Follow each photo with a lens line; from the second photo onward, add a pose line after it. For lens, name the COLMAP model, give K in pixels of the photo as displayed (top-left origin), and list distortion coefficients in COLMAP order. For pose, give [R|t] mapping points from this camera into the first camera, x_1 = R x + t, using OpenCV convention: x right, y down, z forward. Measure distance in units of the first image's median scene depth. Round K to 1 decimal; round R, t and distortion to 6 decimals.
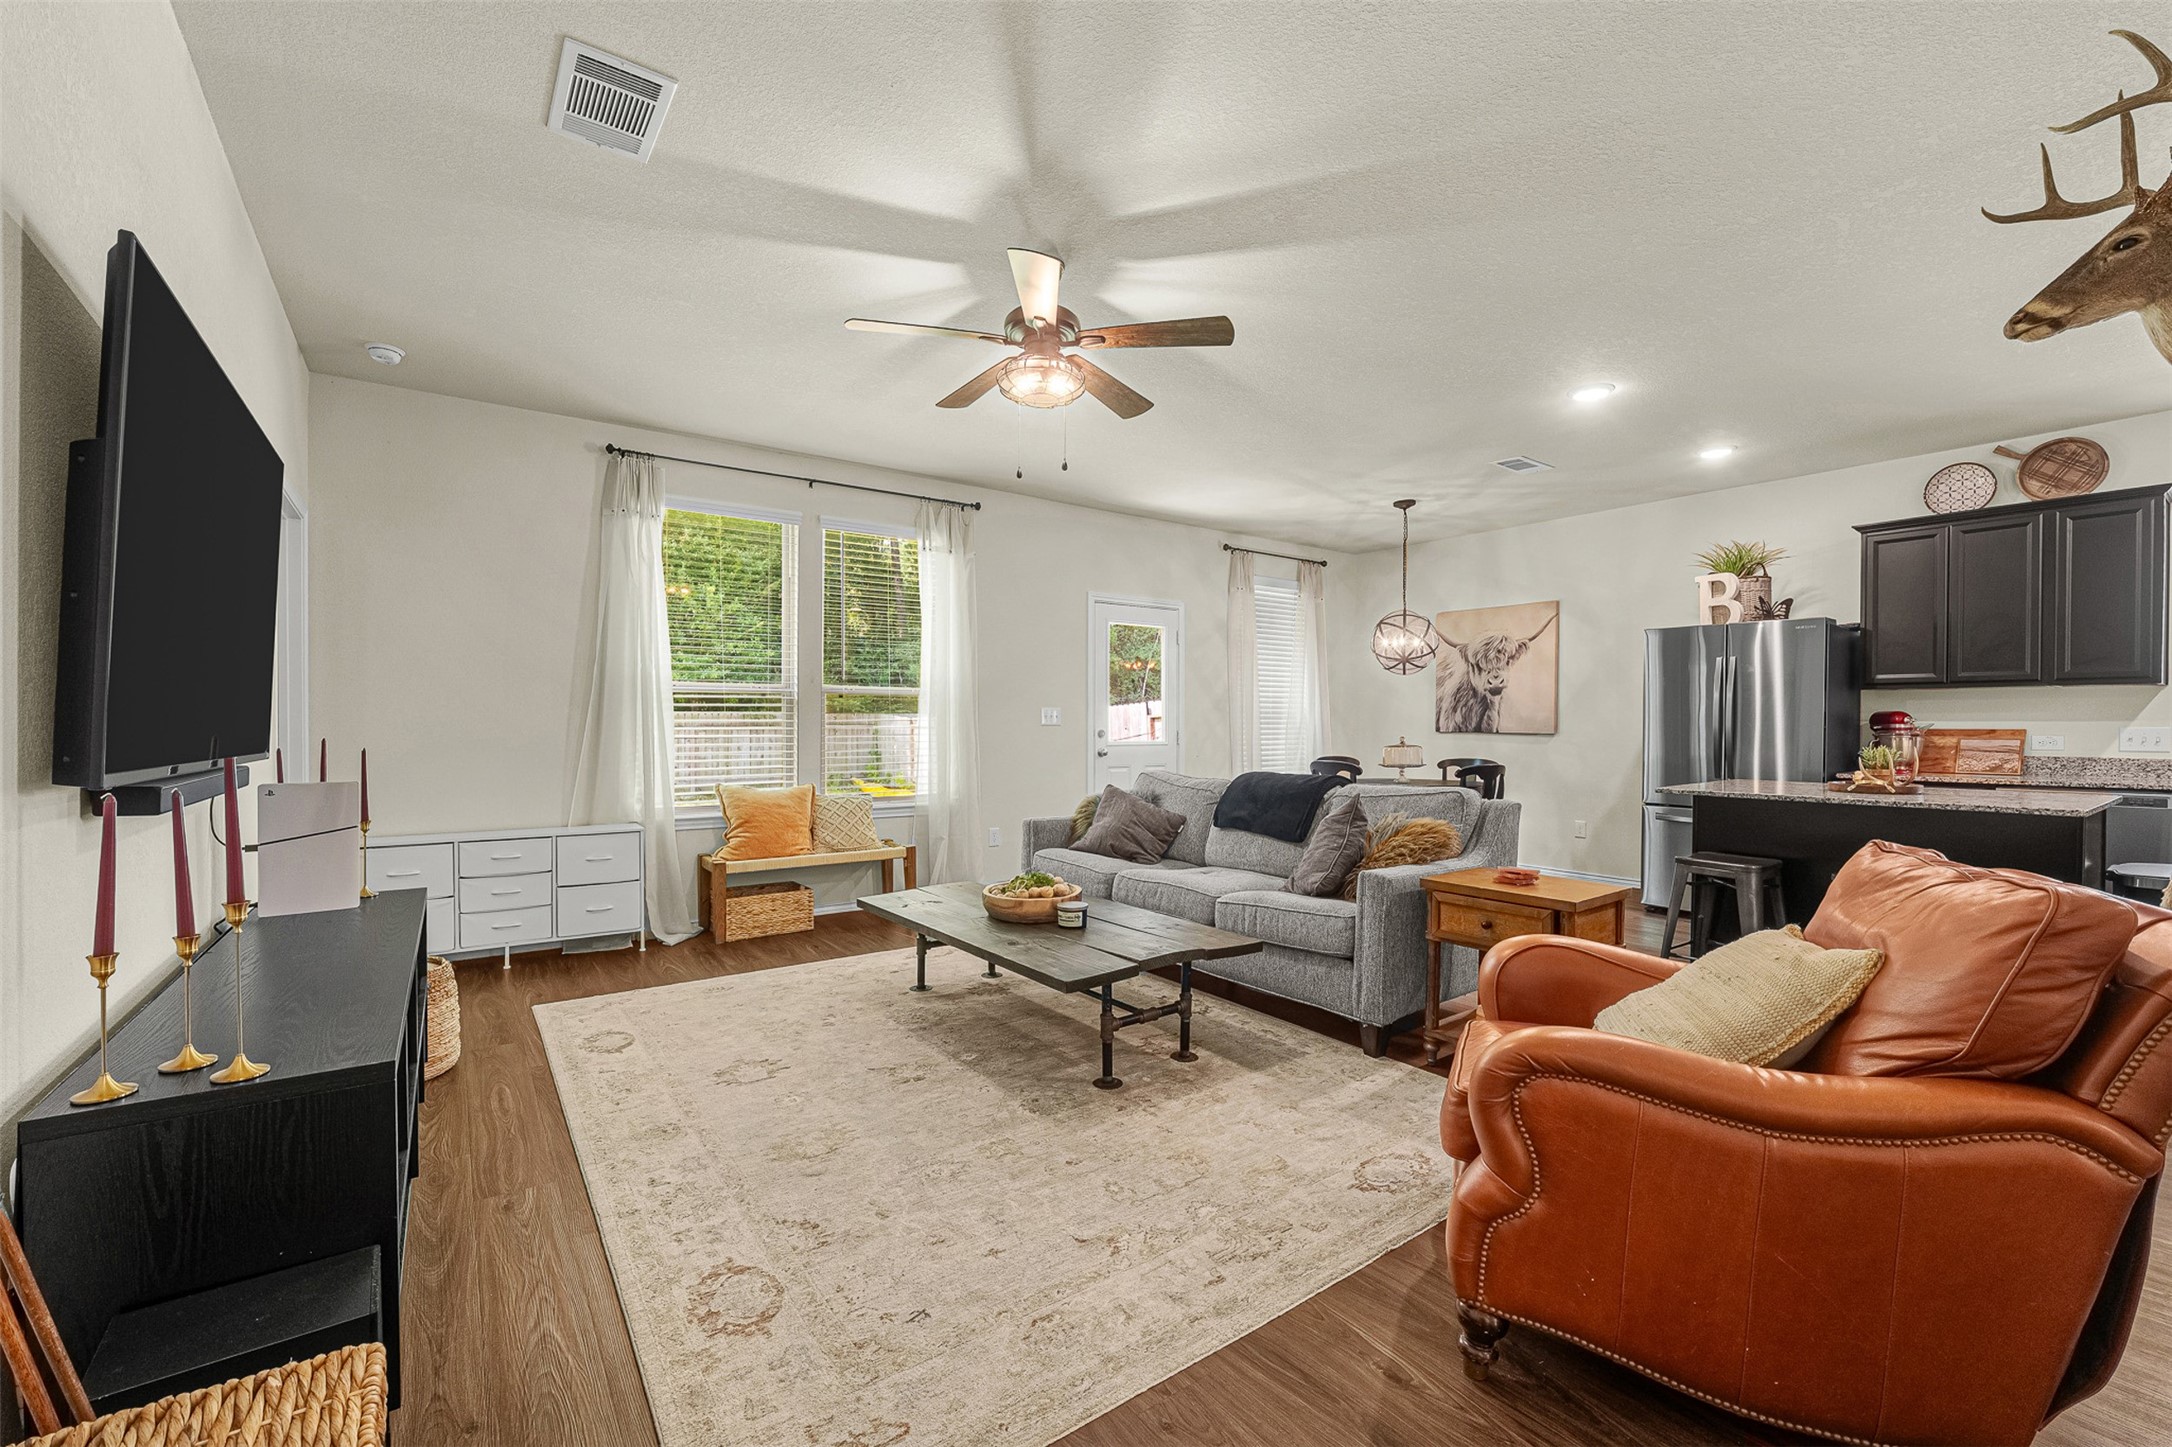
lens RADIAL K [[894.0, 0, 1084.9], [0, 894.0, 730.7], [0, 0, 1]] dist [-0.011332, 0.000356]
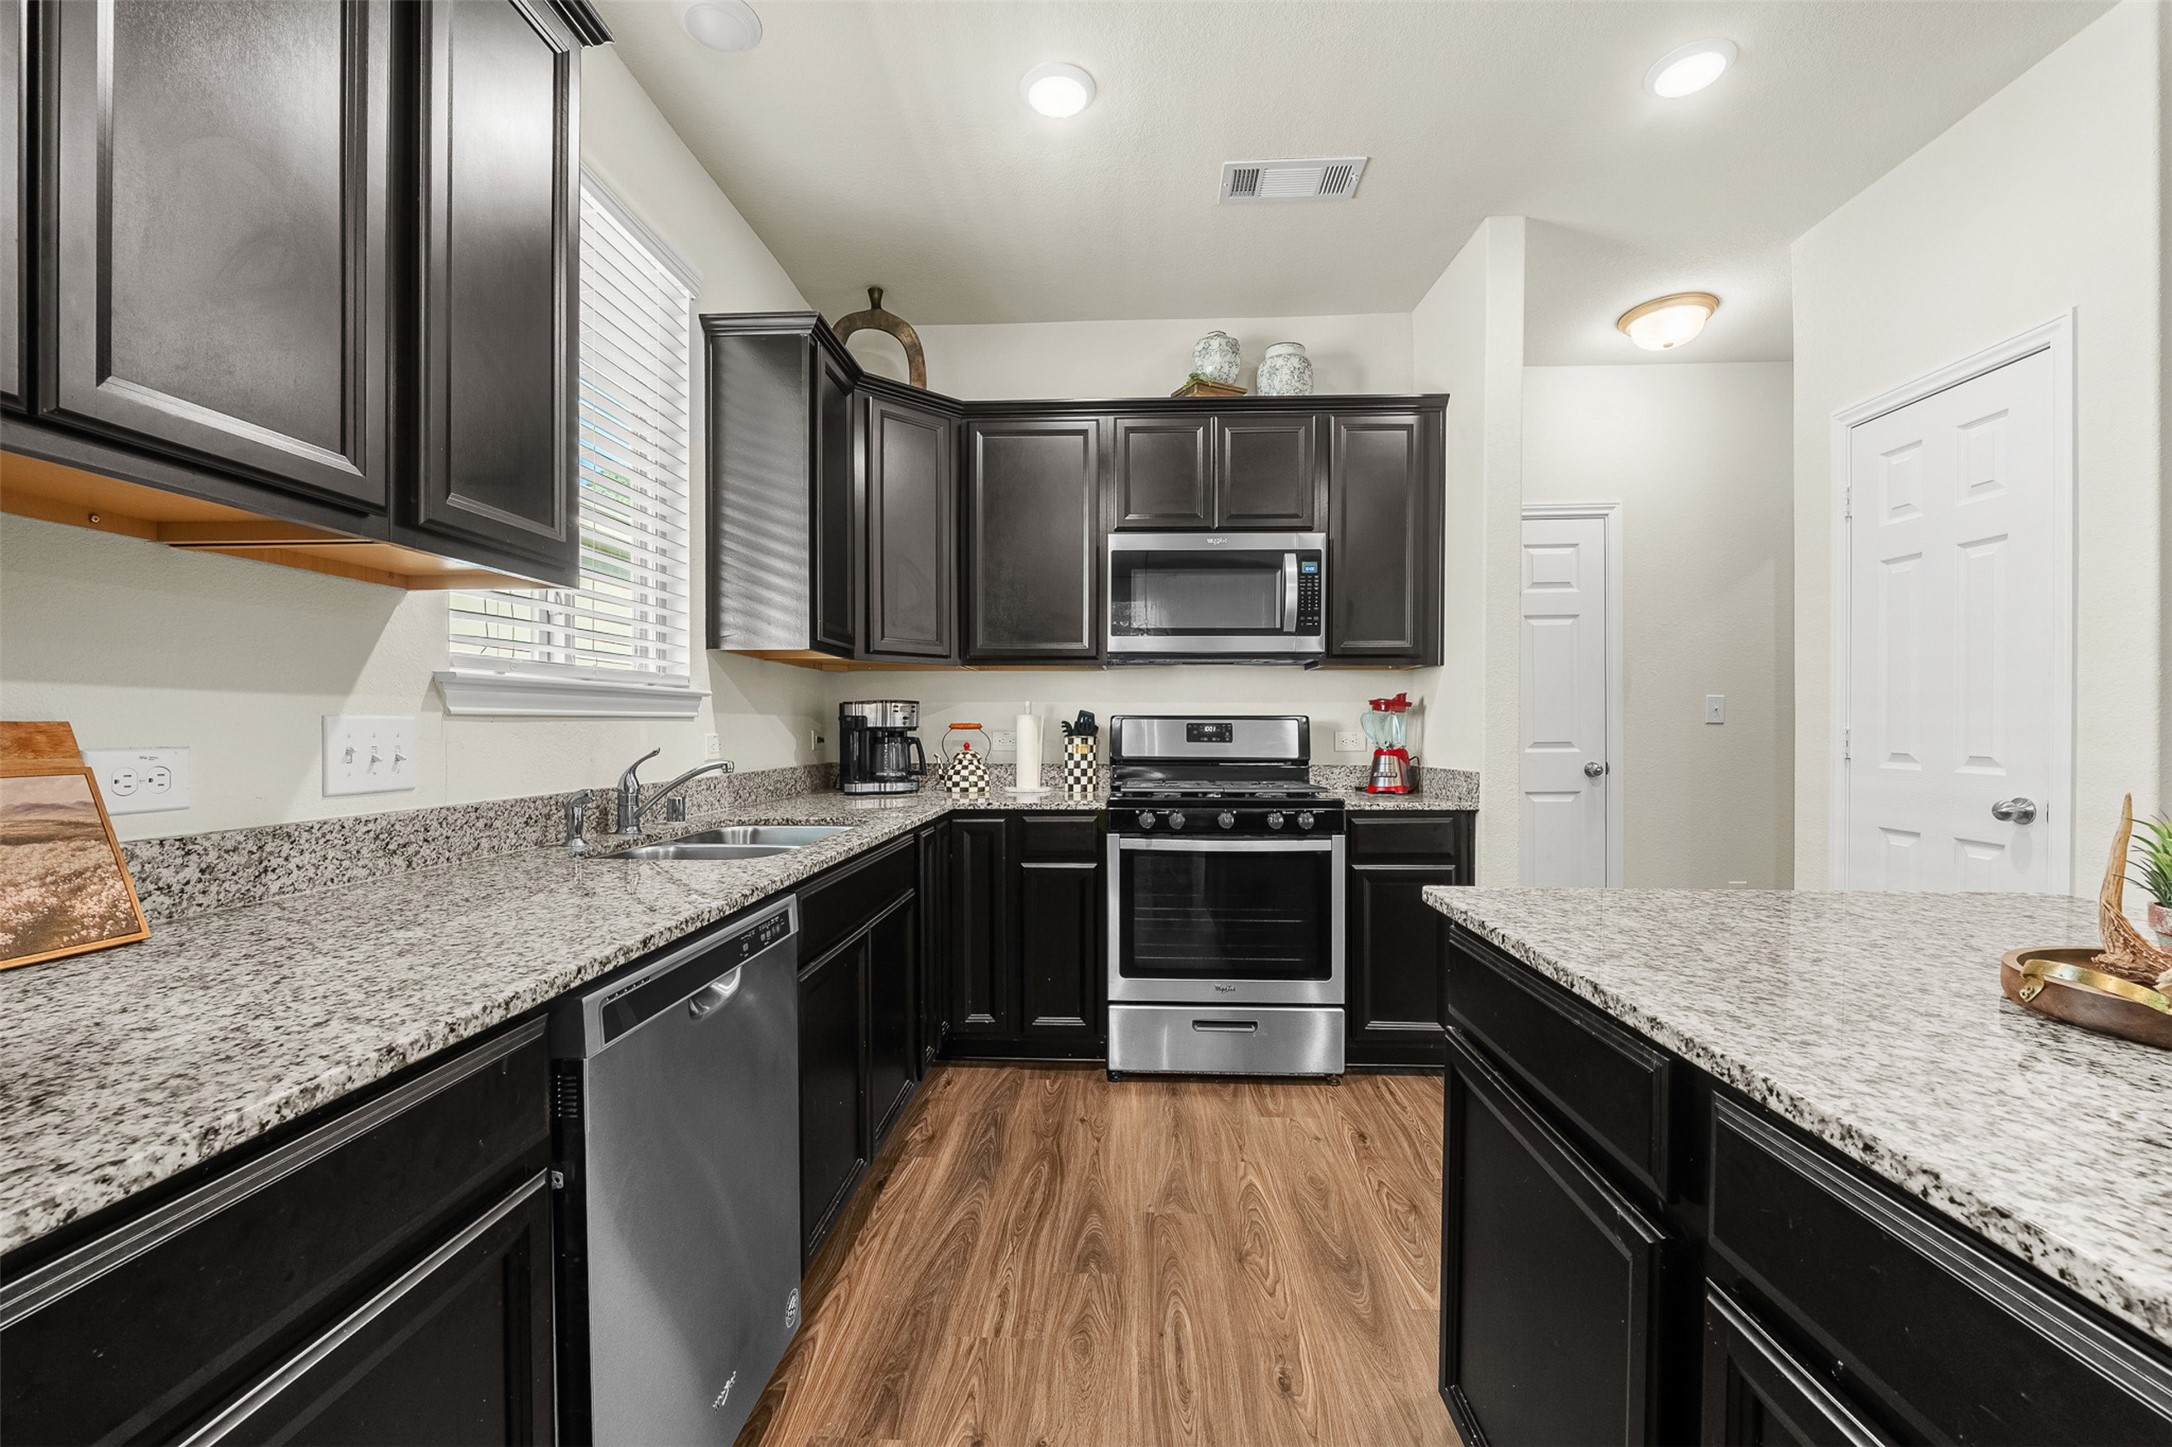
lens RADIAL K [[894.0, 0, 1080.7], [0, 894.0, 738.1], [0, 0, 1]] dist [-0.011332, 0.000356]
pose [[-0.778967, -0.011887, 0.626953, 0.693515], [-0.000537, 0.999833, 0.018290, -0.001435], [-0.627065, 0.013911, -0.778842, 0.940826]]
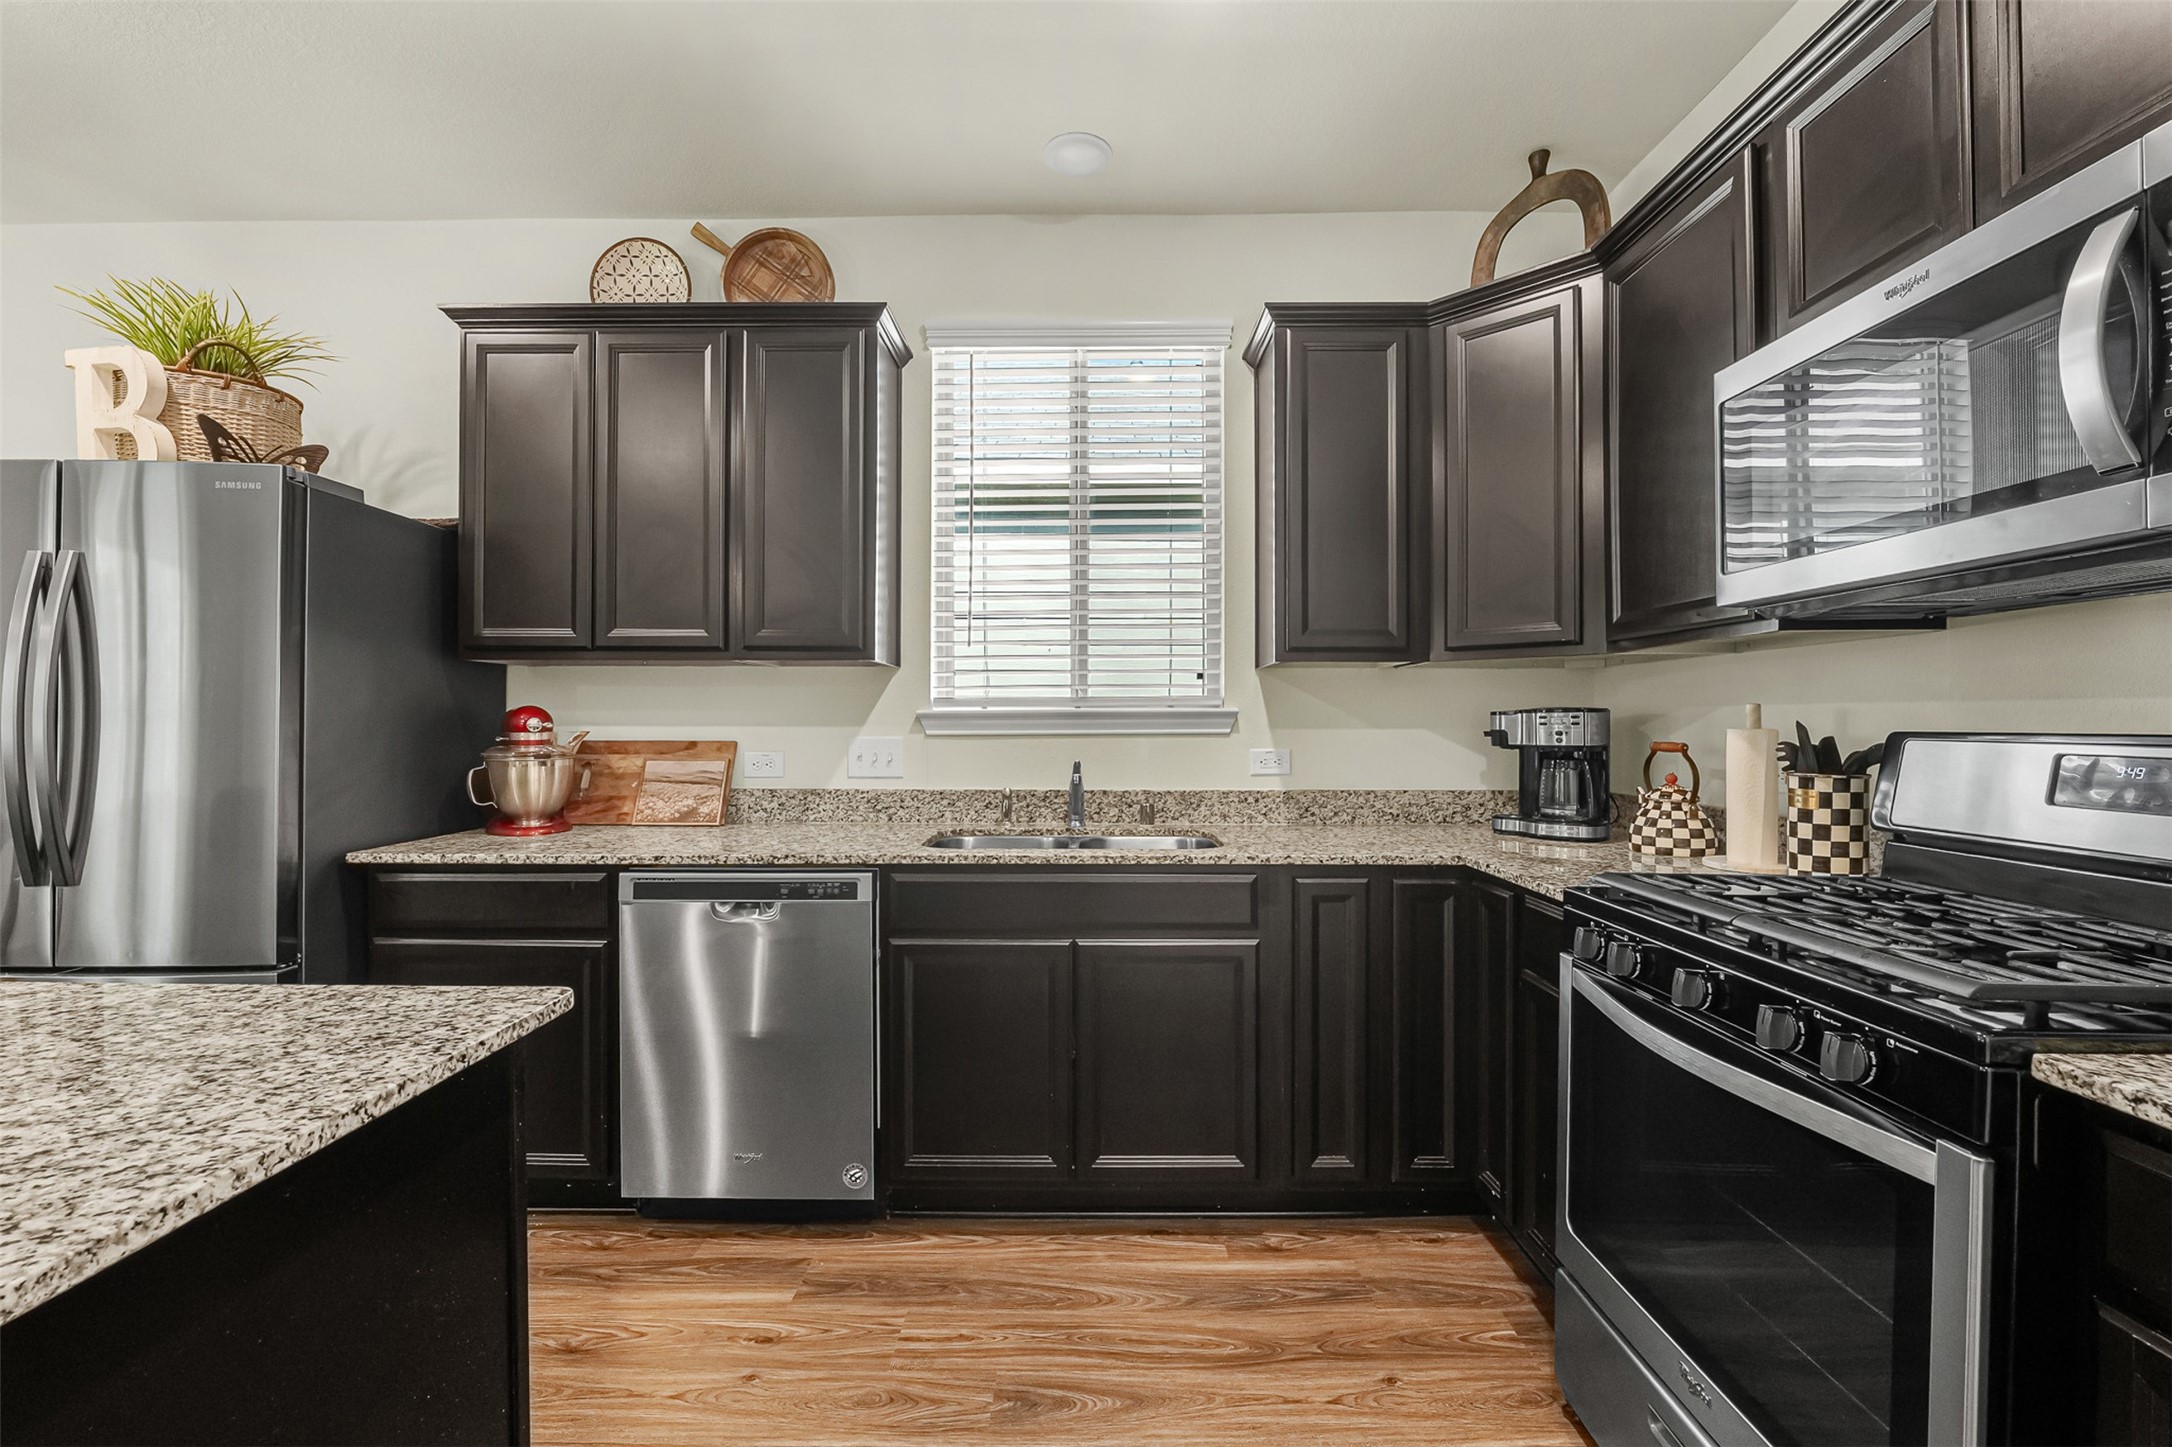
lens RADIAL K [[894.0, 0, 1084.6], [0, 894.0, 724.8], [0, 0, 1]] dist [-0.011332, 0.000356]
pose [[0.592154, -0.003734, 0.805816, 0.688824], [0.005429, 0.999985, 0.000644, -0.010102], [-0.805807, 0.003993, 0.592165, 0.452988]]
